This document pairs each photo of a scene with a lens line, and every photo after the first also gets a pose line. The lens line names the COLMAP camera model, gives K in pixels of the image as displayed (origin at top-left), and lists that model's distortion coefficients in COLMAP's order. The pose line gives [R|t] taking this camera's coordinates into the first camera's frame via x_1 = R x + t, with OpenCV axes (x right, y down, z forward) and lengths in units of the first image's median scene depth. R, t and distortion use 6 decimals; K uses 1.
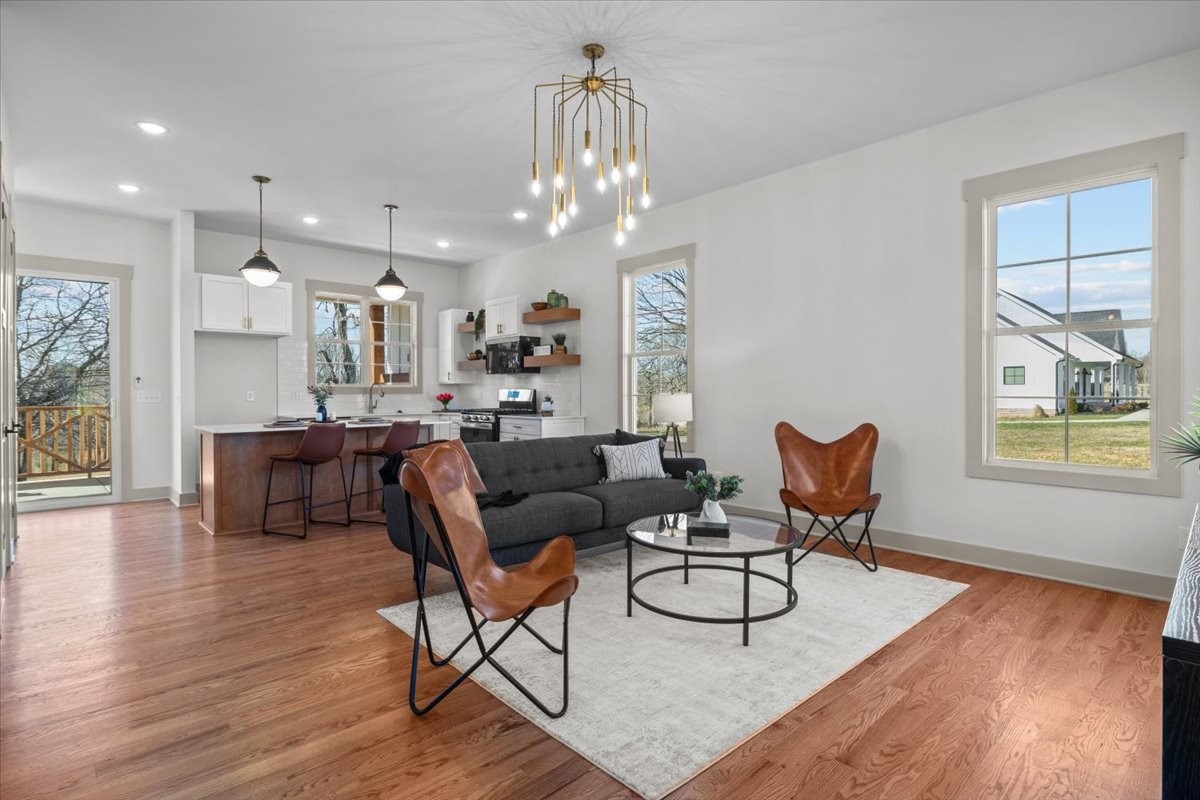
lens RADIAL K [[606.2, 0, 602.5], [0, 606.2, 397.6], [0, 0, 1]] dist [-0.012769, 0.001202]
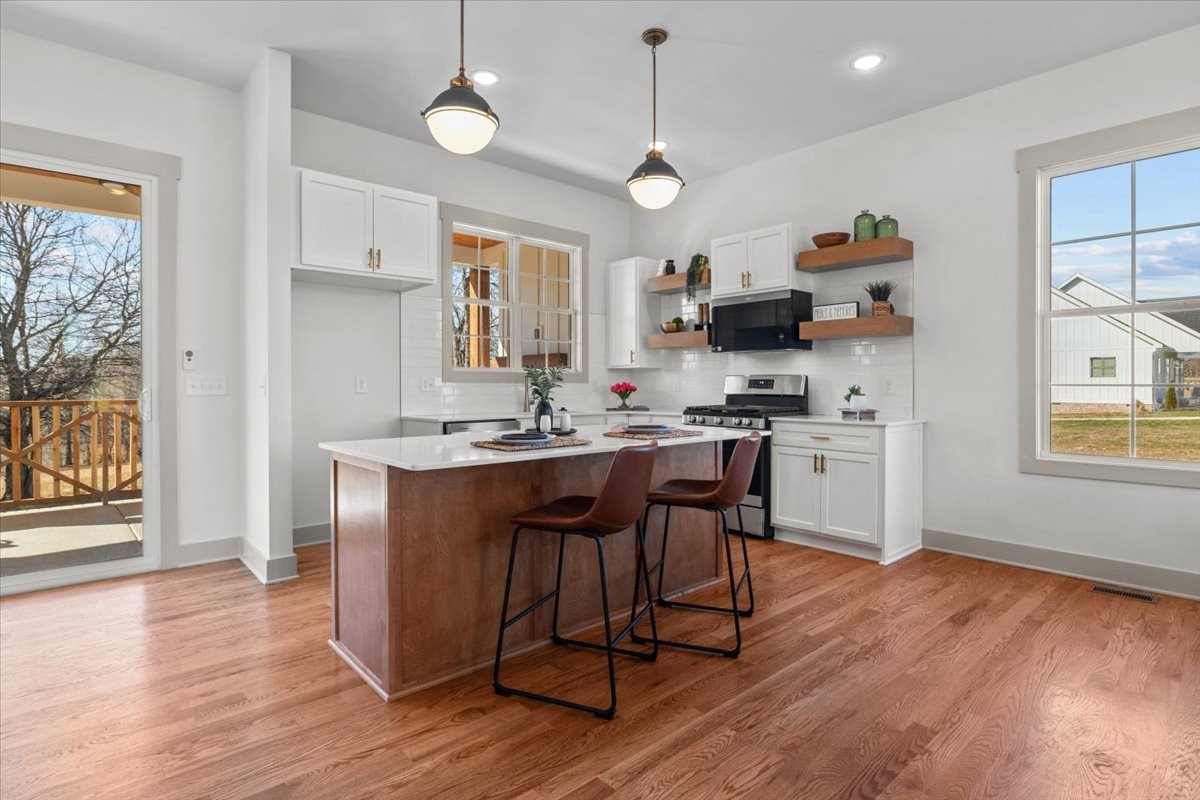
lens RADIAL K [[606.2, 0, 600.5], [0, 606.2, 394.1], [0, 0, 1]] dist [-0.012769, 0.001202]
pose [[0.999859, 0.001795, -0.016725, -0.301415], [-0.001706, 0.999985, 0.005293, 0.002667], [0.016734, -0.005264, 0.999846, 0.351843]]
